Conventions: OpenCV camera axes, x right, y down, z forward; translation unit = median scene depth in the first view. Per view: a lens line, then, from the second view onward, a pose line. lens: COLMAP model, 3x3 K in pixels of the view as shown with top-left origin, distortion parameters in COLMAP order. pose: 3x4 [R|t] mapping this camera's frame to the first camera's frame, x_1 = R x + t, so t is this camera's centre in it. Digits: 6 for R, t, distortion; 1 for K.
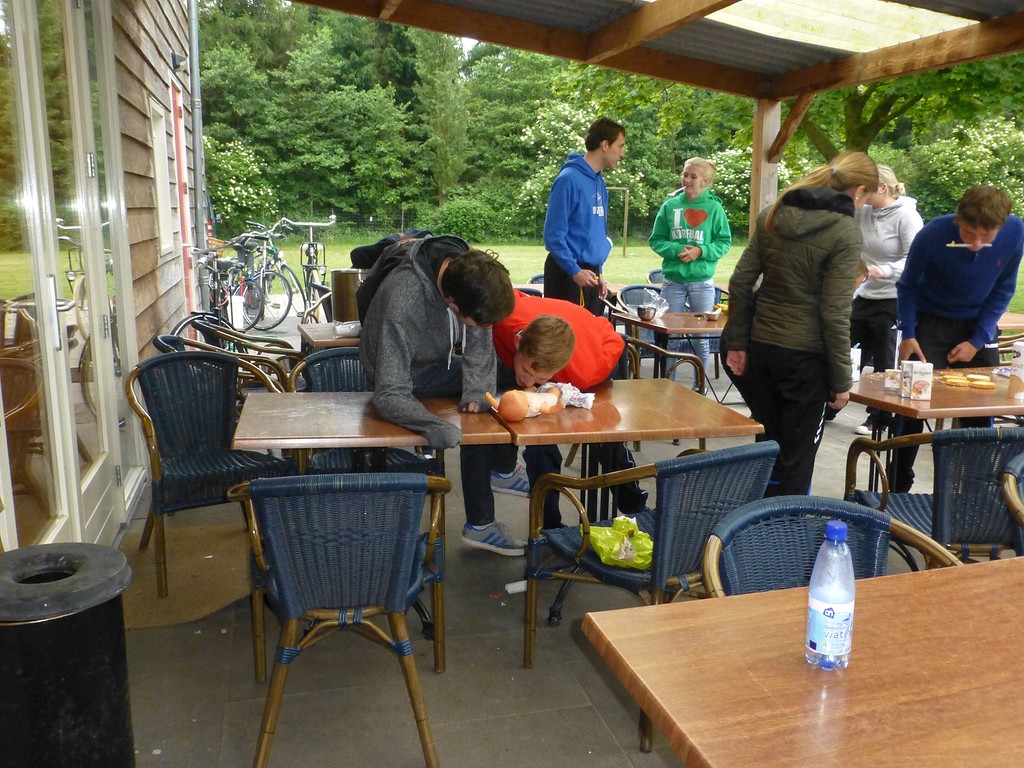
lens RADIAL K [[964.0, 0, 511.8], [0, 964.0, 415.3], [0, 0, 1]] dist [0.004212, -0.009131]
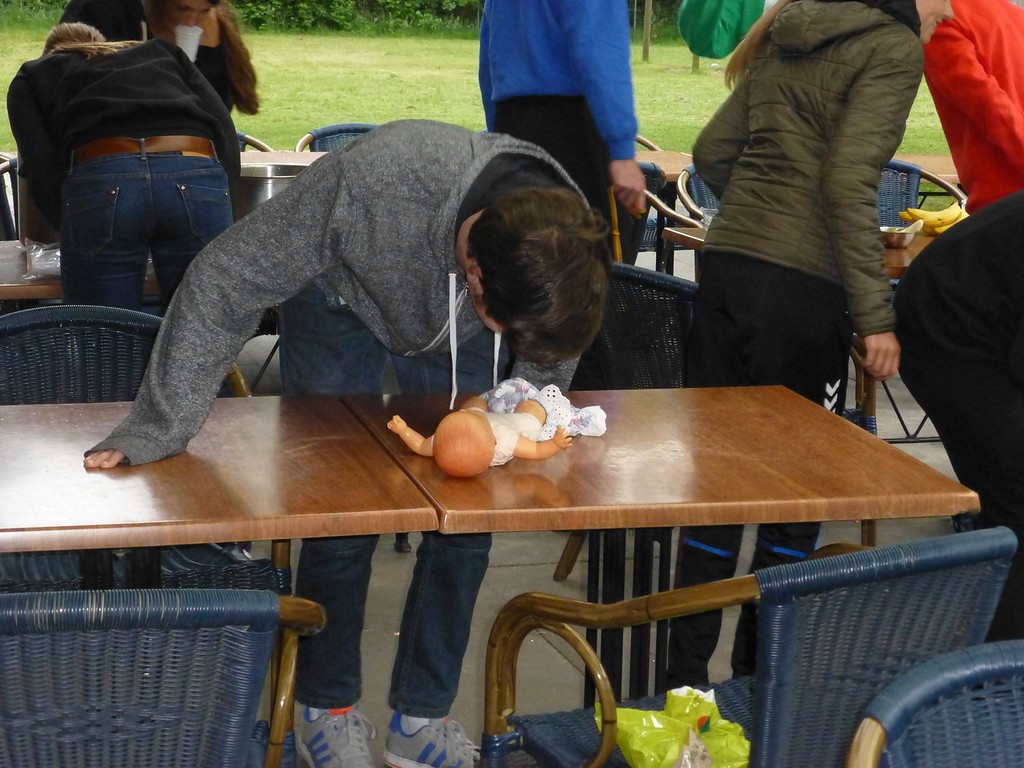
lens RADIAL K [[2563.9, 0, 512.0], [0, 2563.9, 384.0], [0, 0, 1]] dist [-0.050808, -0.869217]
pose [[0.998933, 0.010602, 0.044955, -0.021404], [-0.009462, 0.999630, -0.025499, -0.007639], [-0.045209, 0.025046, 0.998664, -0.191352]]
